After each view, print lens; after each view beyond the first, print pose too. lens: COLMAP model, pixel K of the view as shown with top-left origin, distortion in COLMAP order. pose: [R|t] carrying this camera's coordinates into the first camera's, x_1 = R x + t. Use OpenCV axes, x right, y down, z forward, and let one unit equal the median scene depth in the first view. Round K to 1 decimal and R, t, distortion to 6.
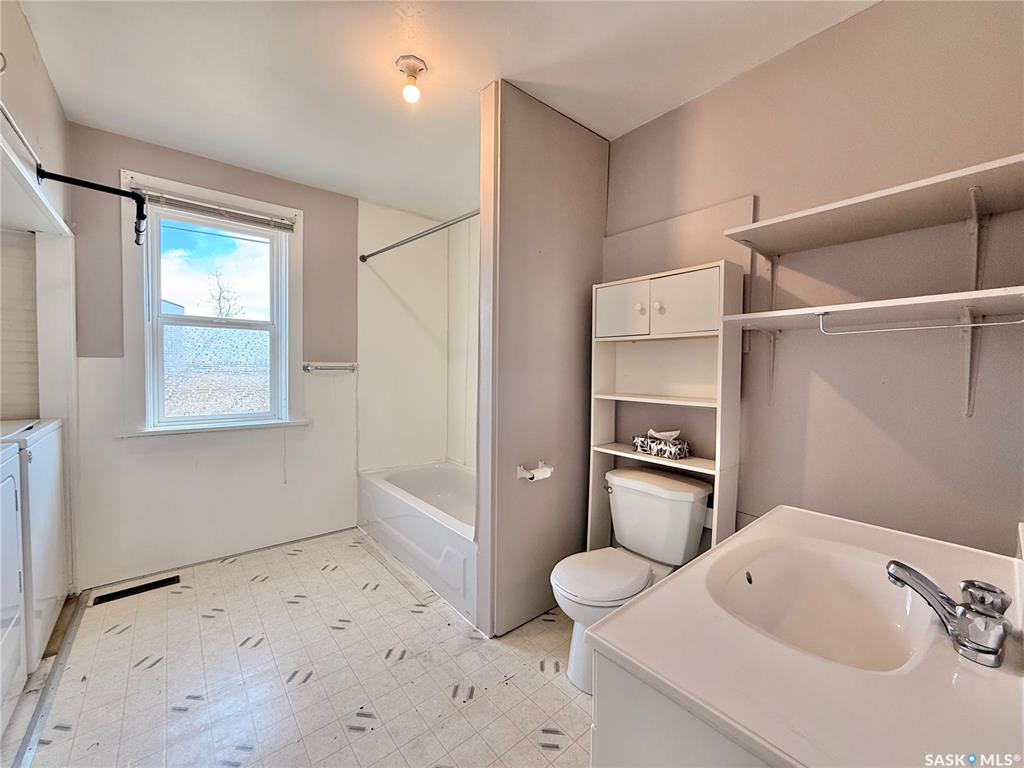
lens RADIAL K [[405.5, 0, 510.7], [0, 405.5, 382.7], [0, 0, 1]] dist [0.000256, 0.000131]
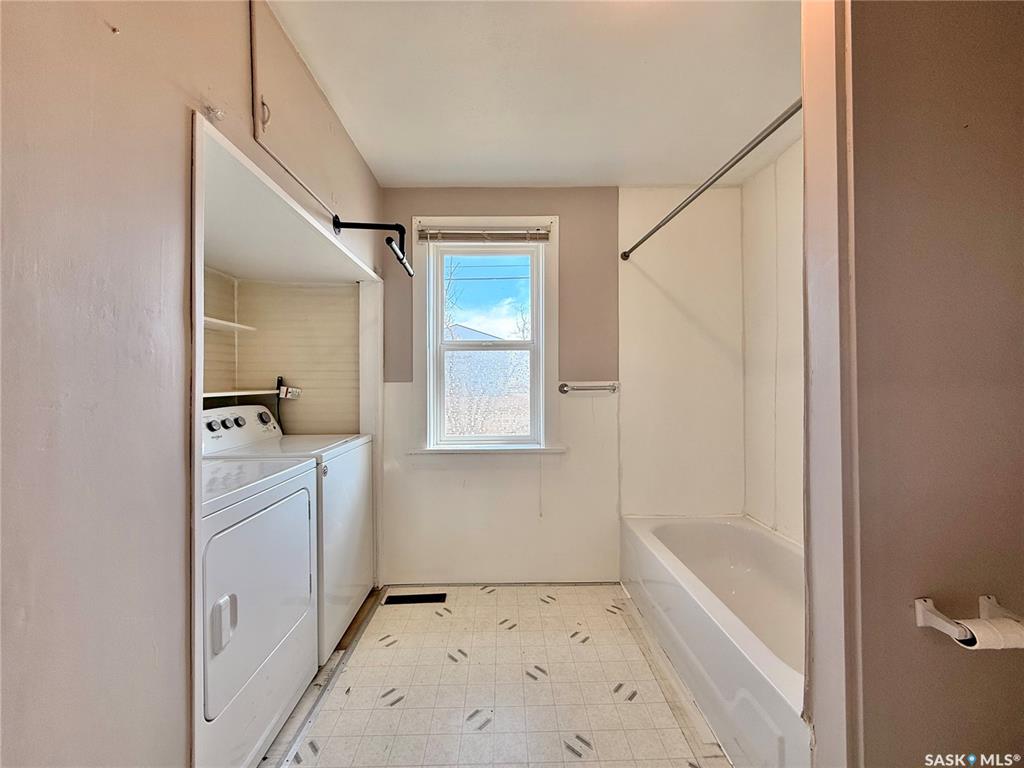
lens RADIAL K [[403.0, 0, 512.0], [0, 403.0, 384.0], [0, 0, 1]] dist [0.000452, -0.000094]
pose [[0.776275, -0.021027, -0.630044, -0.036317], [-0.006255, 0.999137, -0.041052, -0.010999], [0.630364, 0.035809, 0.775474, 0.279229]]
